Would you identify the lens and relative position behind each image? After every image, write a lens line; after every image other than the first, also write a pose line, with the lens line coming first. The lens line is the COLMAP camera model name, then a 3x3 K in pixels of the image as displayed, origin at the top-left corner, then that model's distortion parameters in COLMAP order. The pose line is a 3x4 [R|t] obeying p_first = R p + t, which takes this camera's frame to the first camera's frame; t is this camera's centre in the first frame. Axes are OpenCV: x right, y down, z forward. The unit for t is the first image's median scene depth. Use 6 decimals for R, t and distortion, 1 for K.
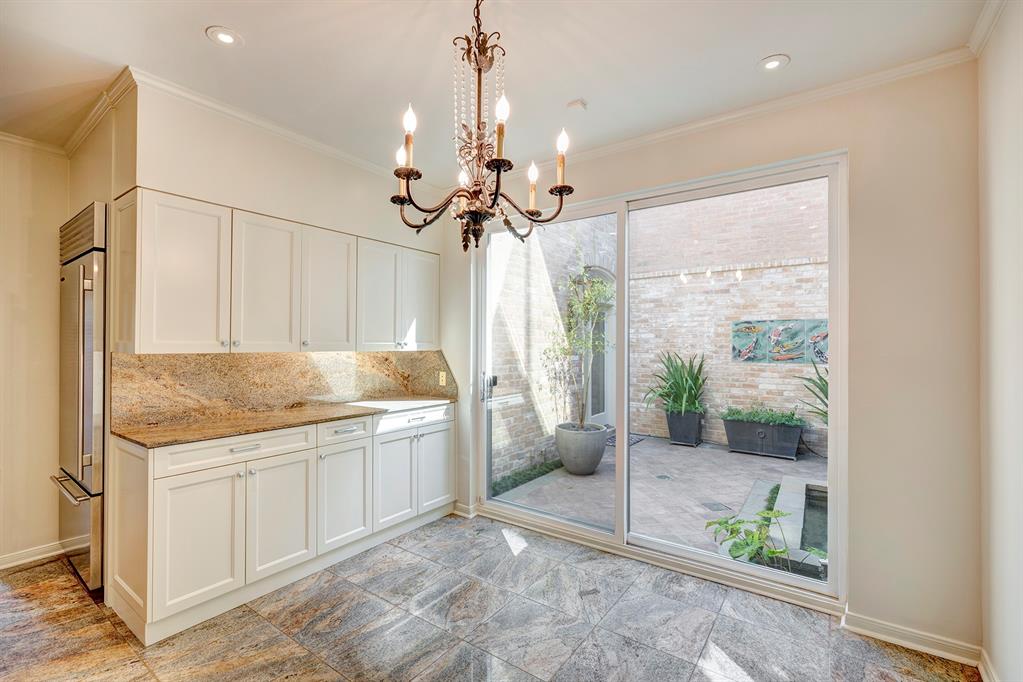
lens RADIAL K [[444.0, 0, 511.5], [0, 444.0, 341.0], [0, 0, 1]] dist [-0.000337, 0.000054]
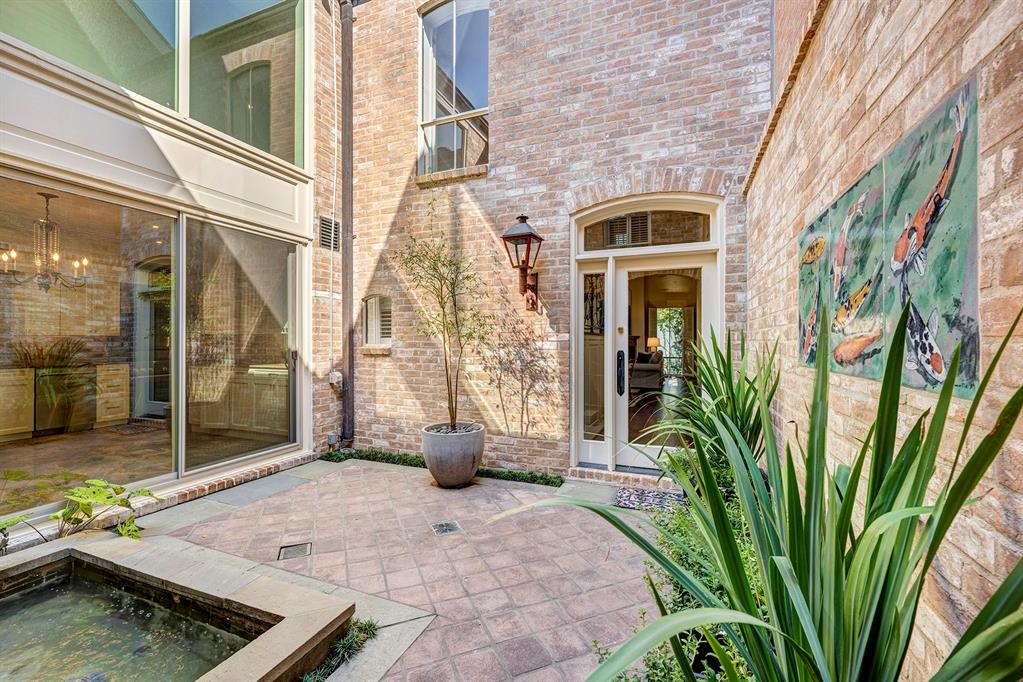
lens RADIAL K [[420.0, 0, 511.5], [0, 420.0, 341.0], [0, 0, 1]] dist [-0.000073, -0.000031]
pose [[0.239877, -0.001181, -0.970803, 1.812549], [0.006446, 0.999979, 0.000377, 0.072818], [0.970782, -0.006348, 0.239880, 1.802992]]
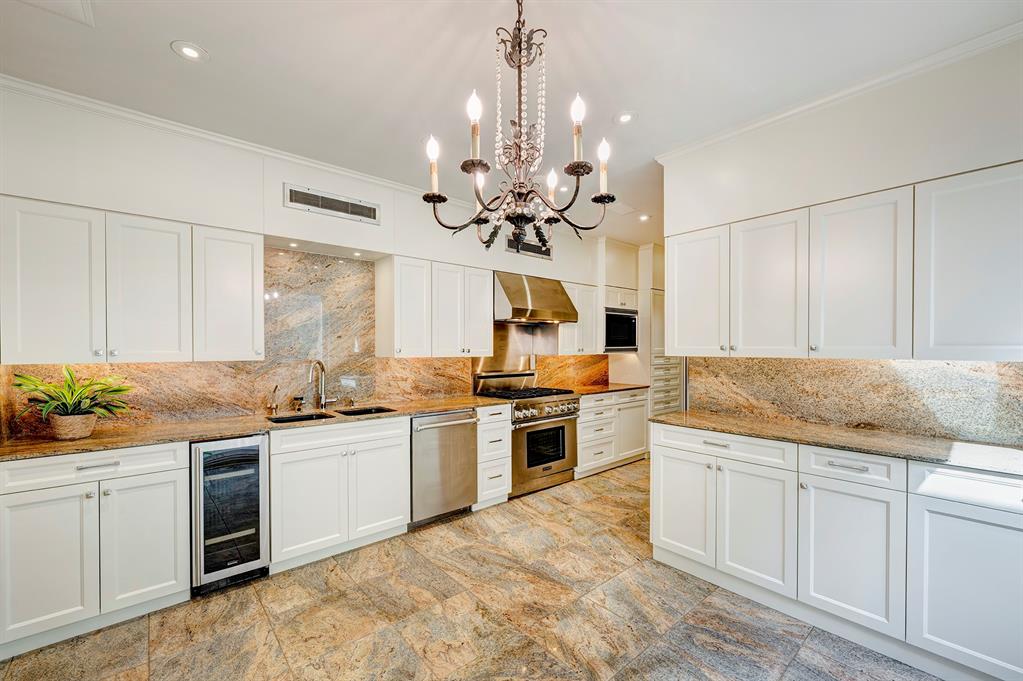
lens RADIAL K [[420.4, 0, 508.9], [0, 420.4, 354.2], [0, 0, 1]] dist [0.000601, 0.000011]
pose [[-0.229945, 0.012888, -0.973118, 0.465241], [0.008760, 0.999899, 0.011172, 0.003380], [0.973164, -0.005956, -0.230034, 0.661963]]
